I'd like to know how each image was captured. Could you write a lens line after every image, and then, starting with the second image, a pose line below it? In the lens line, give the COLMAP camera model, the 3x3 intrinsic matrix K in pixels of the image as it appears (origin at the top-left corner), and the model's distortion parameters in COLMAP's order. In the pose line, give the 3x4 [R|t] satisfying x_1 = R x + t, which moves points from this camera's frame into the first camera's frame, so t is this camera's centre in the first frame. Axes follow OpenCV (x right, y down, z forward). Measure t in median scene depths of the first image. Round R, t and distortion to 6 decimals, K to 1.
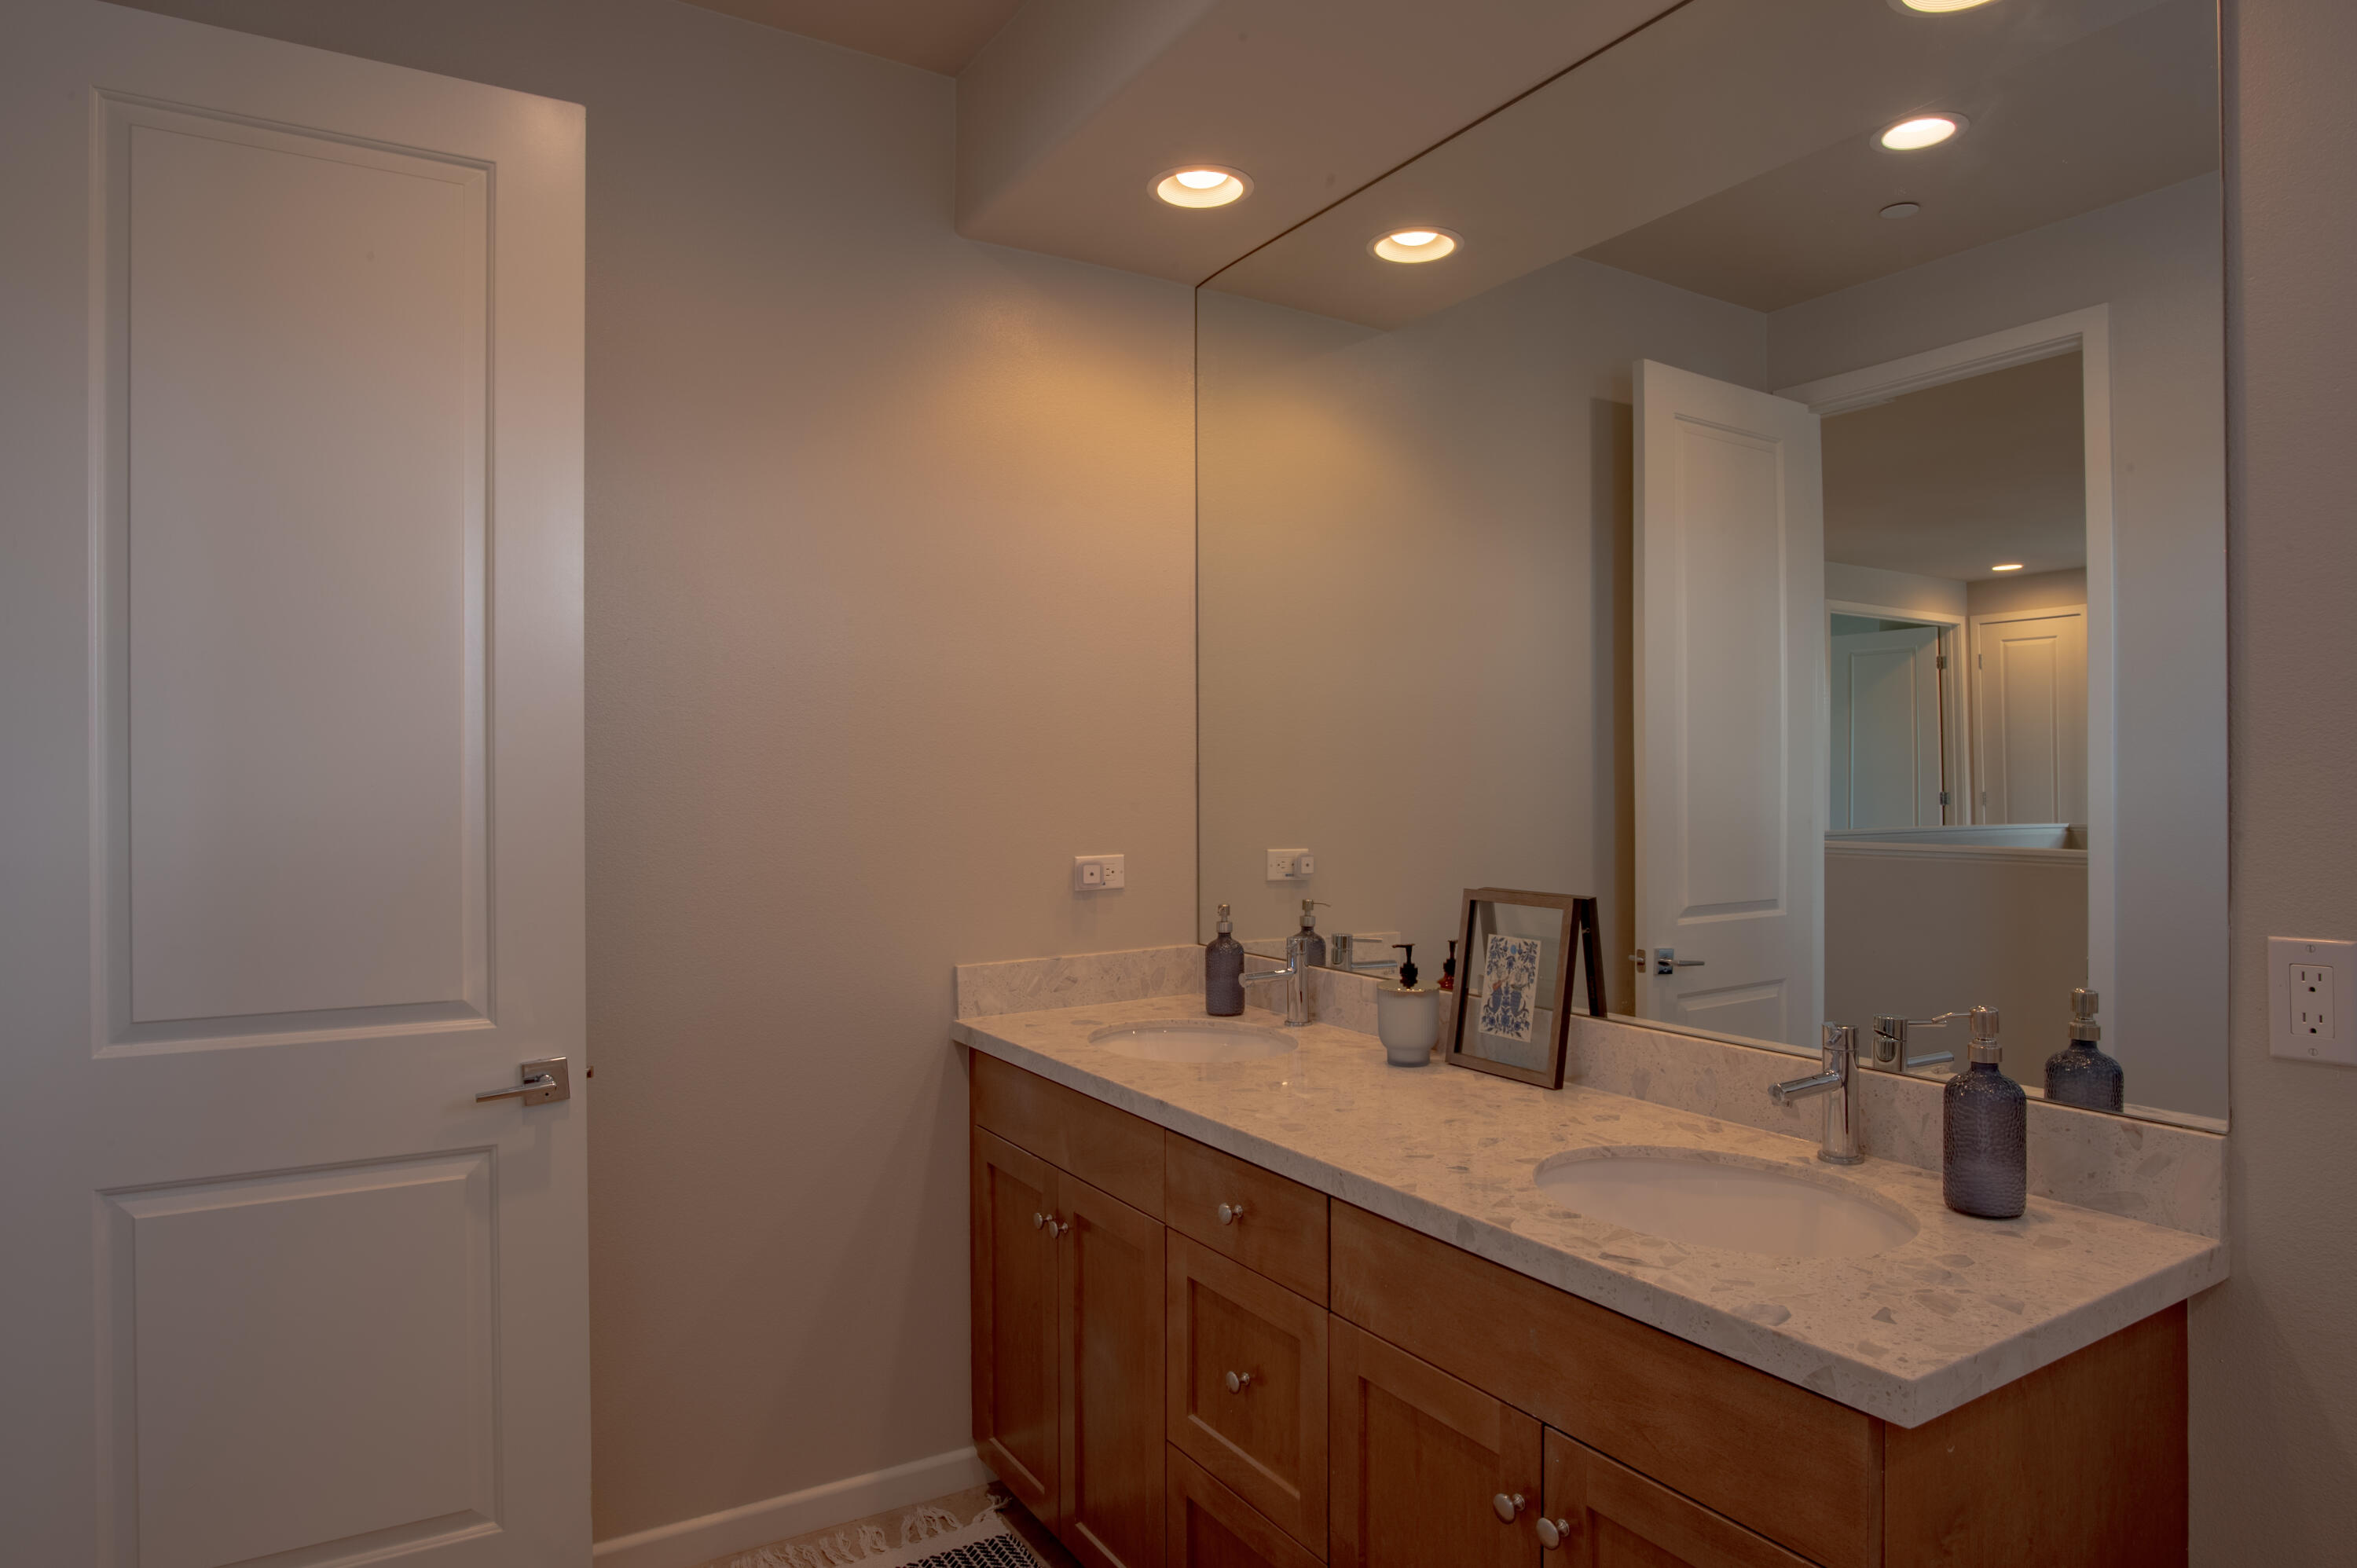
lens RADIAL K [[1366.5, 0, 1172.8], [0, 1366.5, 786.3], [0, 0, 1]] dist [-0.033794, 0.014596]
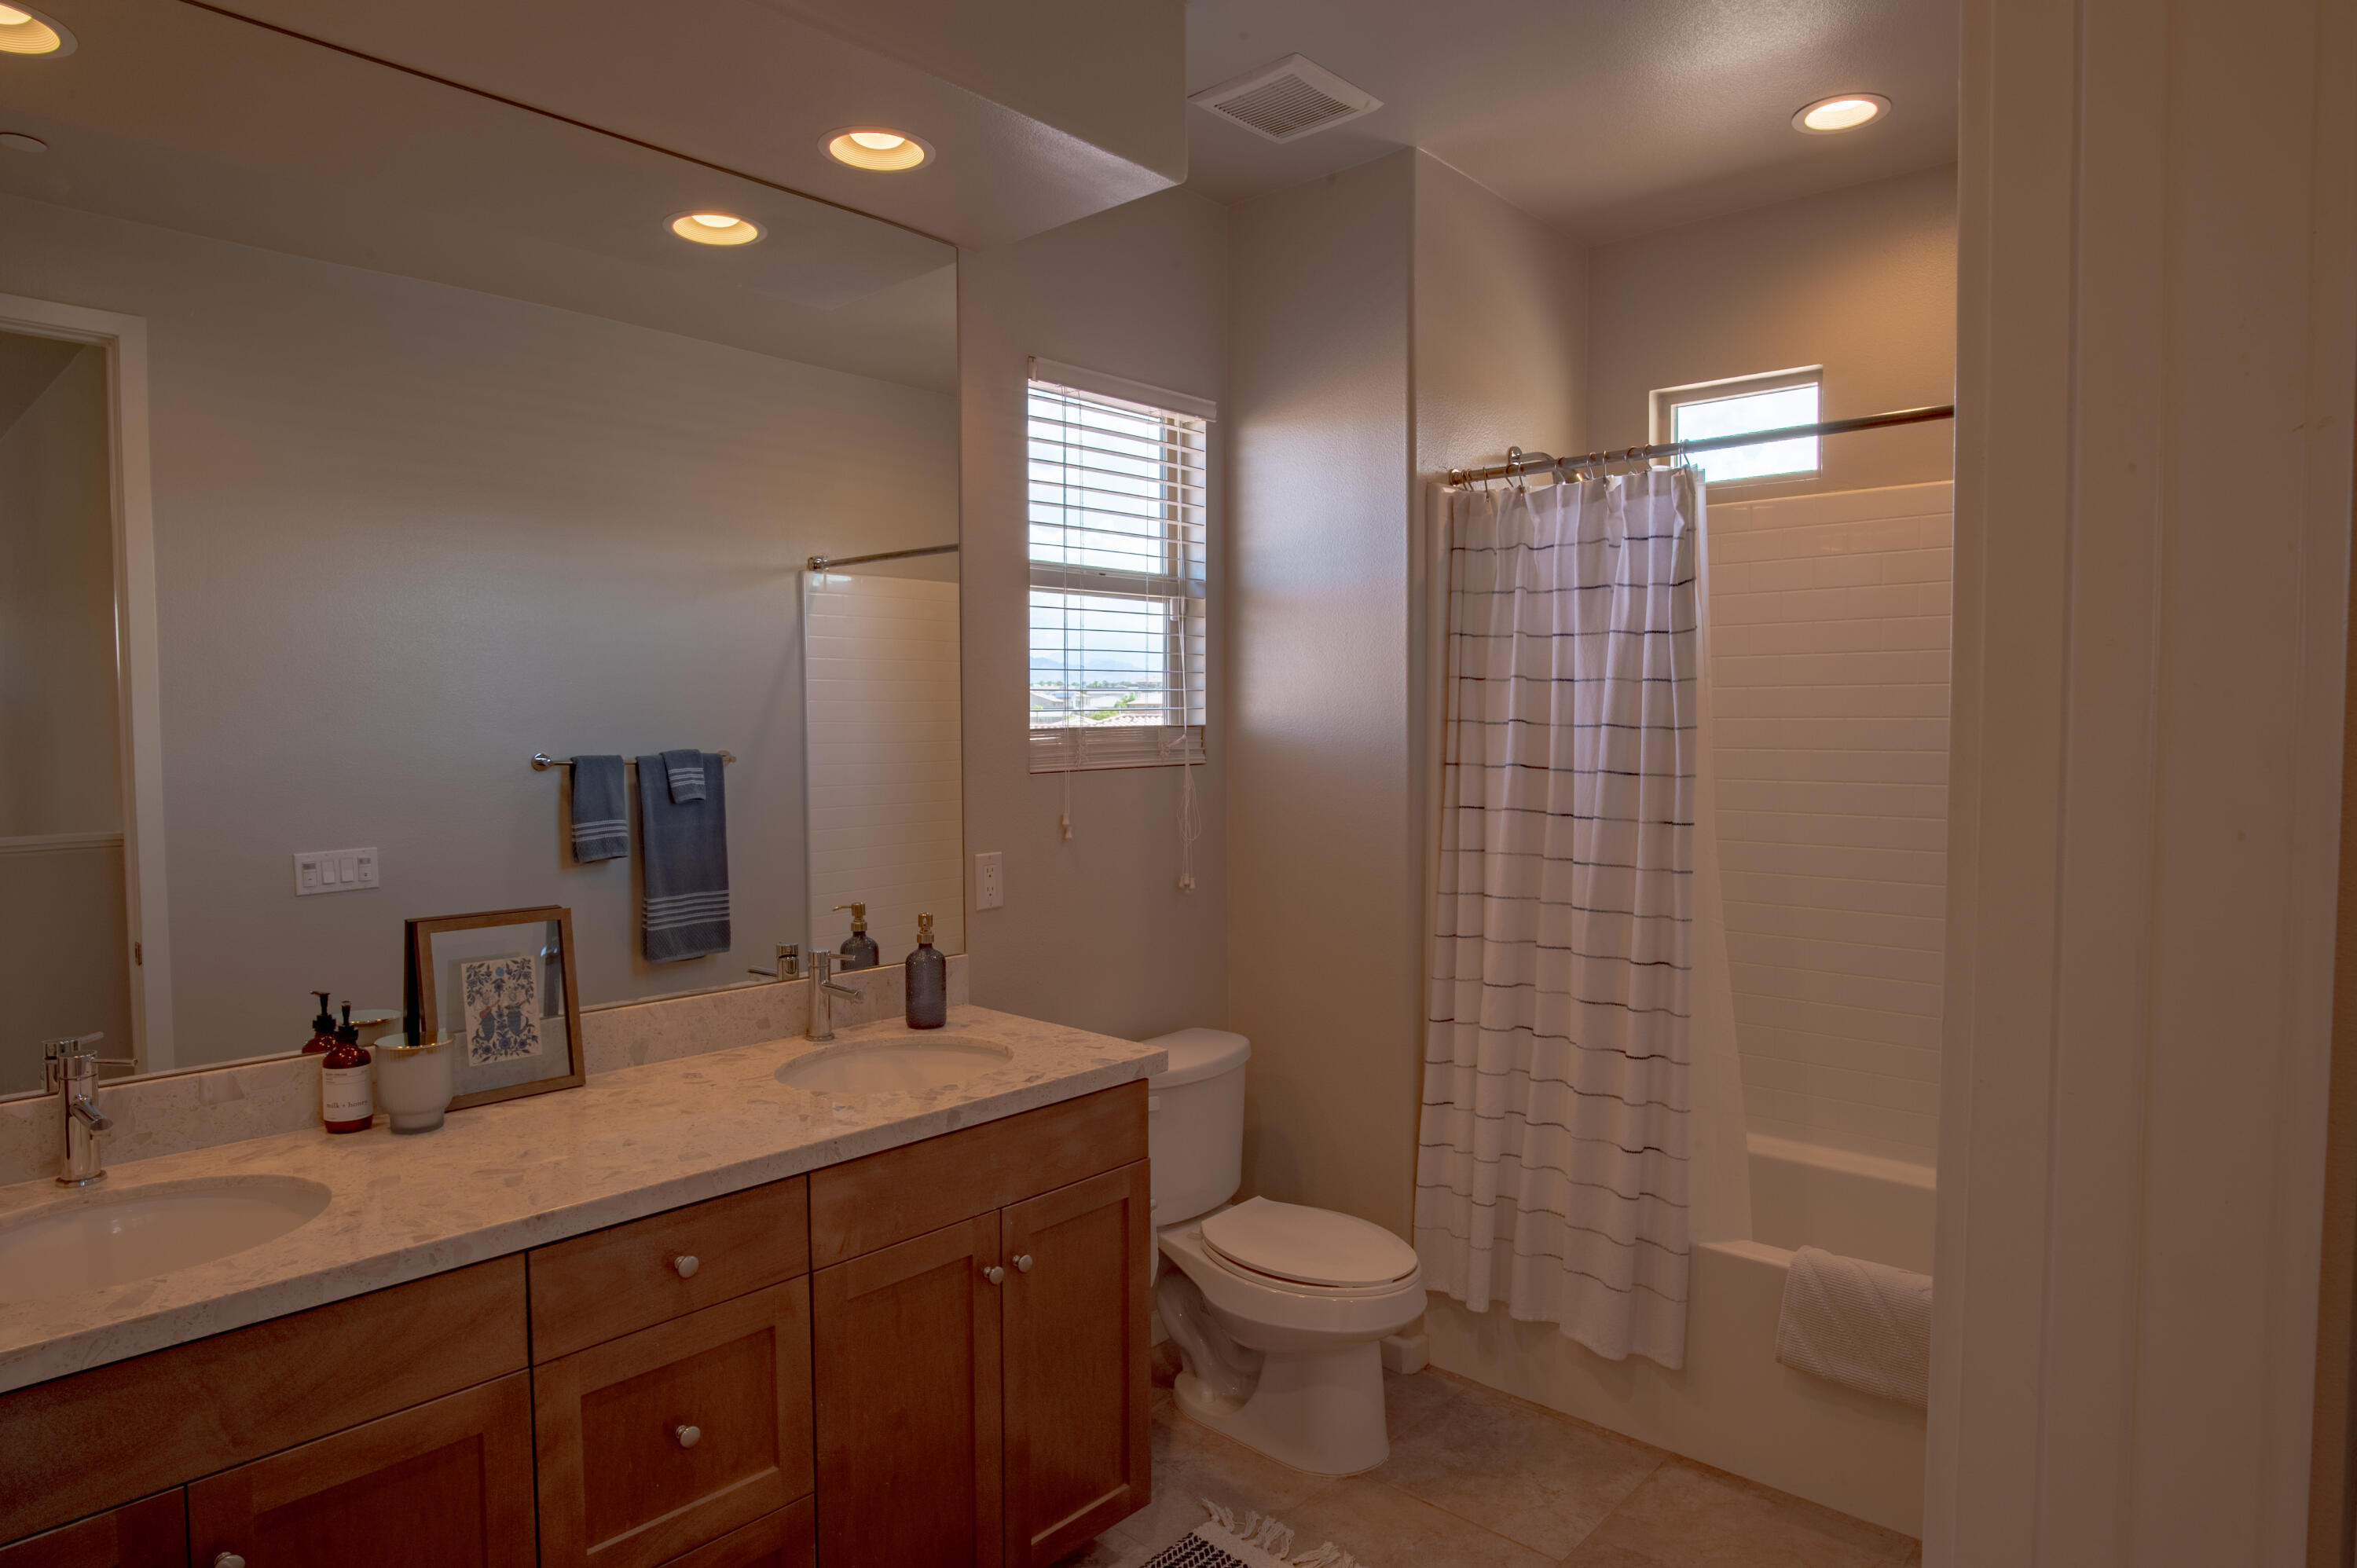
lens RADIAL K [[1366.5, 0, 1172.8], [0, 1366.5, 786.3], [0, 0, 1]] dist [-0.033794, 0.014596]
pose [[-0.276889, -0.041298, 0.960014, -0.856096], [0.005638, 0.998989, 0.044600, -0.057861], [-0.960885, 0.017762, -0.276377, 0.831345]]
